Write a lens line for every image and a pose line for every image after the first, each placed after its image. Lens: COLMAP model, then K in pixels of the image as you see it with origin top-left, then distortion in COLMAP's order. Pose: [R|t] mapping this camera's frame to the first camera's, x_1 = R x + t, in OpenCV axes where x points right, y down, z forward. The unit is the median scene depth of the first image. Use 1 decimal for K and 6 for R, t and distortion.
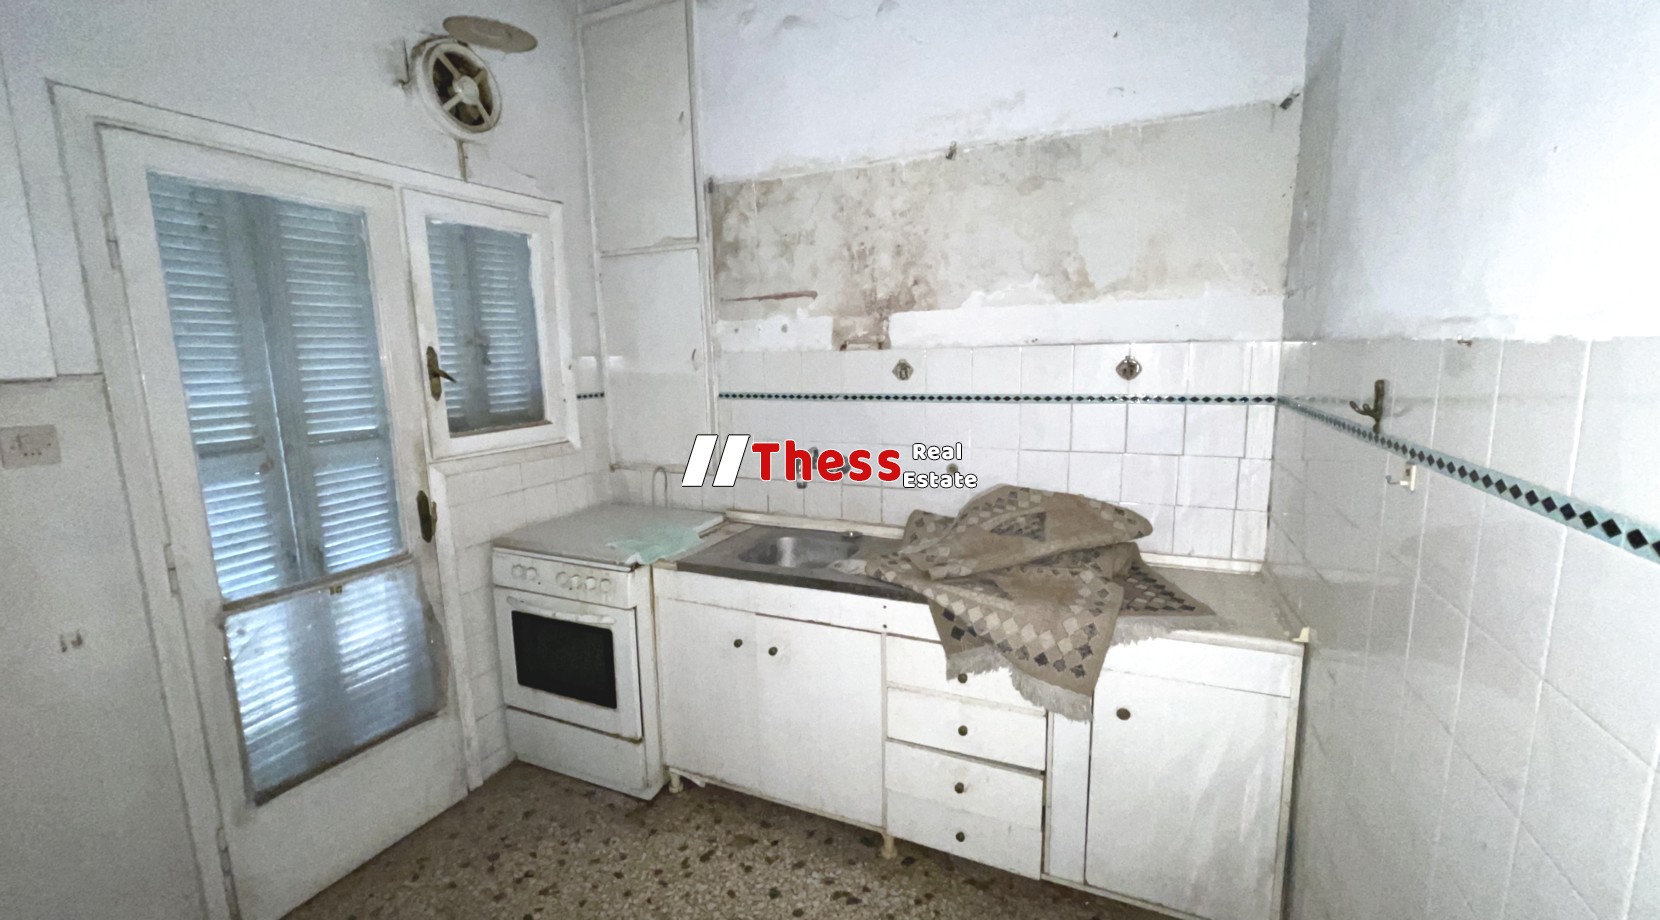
lens RADIAL K [[661.0, 0, 830.0], [0, 661.0, 460.0], [0, 0, 1]] dist [-0.008853, -0.000451]
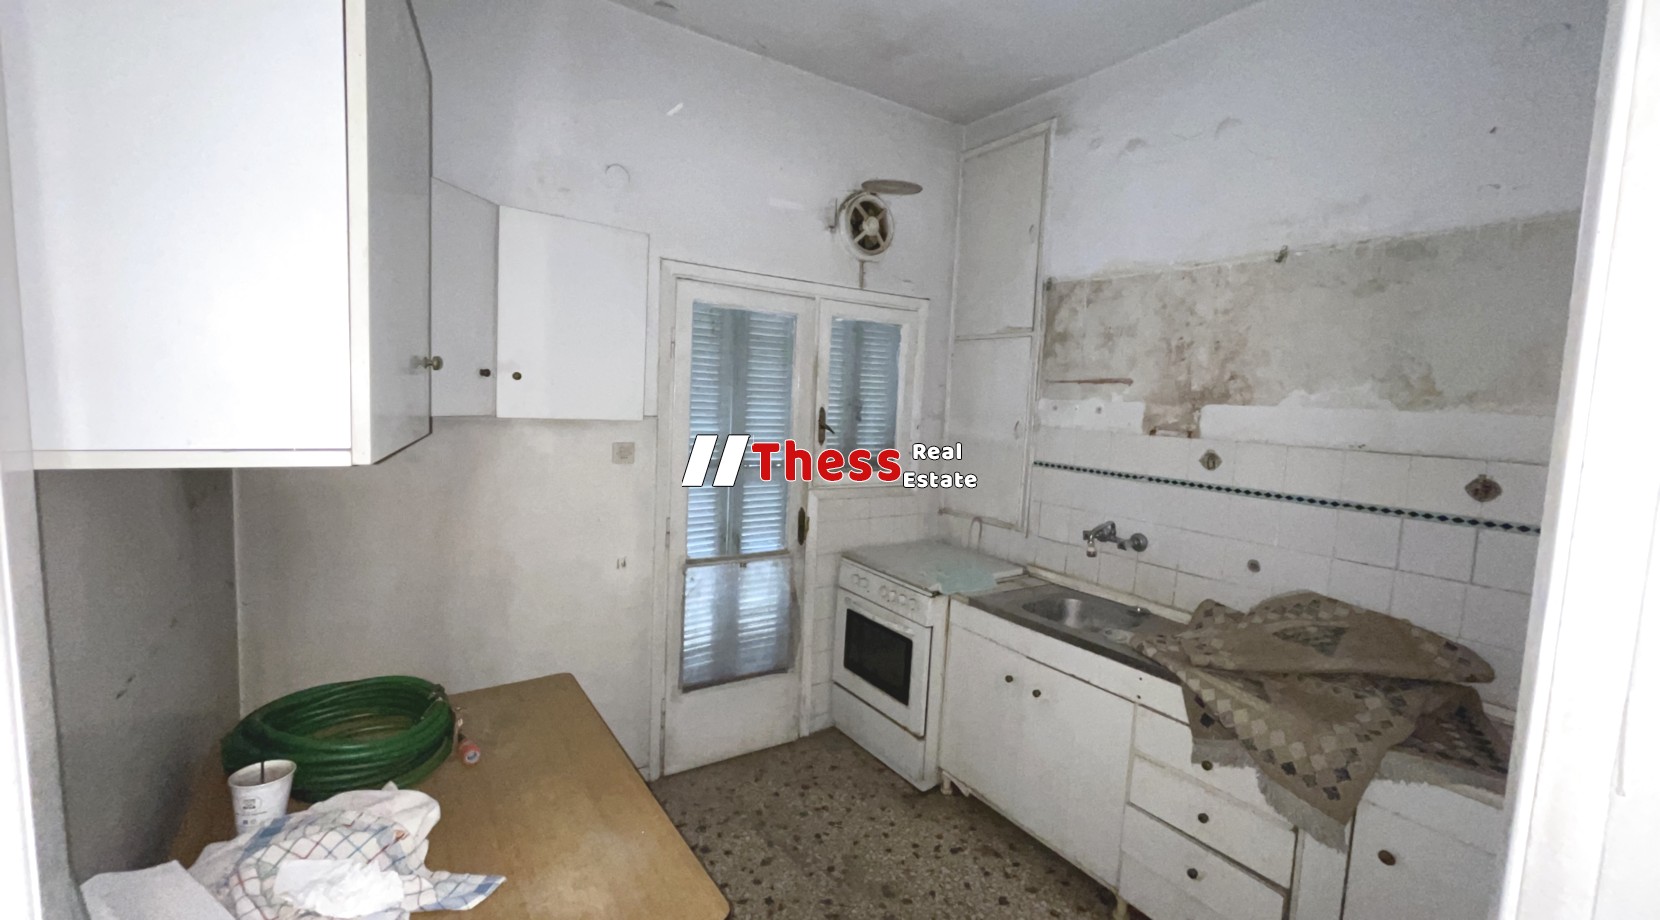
lens RADIAL K [[661.0, 0, 830.0], [0, 661.0, 460.0], [0, 0, 1]] dist [-0.008853, -0.000451]
pose [[0.850079, 0.109945, -0.515052, 0.147689], [-0.146383, 0.988756, -0.030538, -0.020553], [0.505903, 0.101354, 0.856615, -0.190895]]
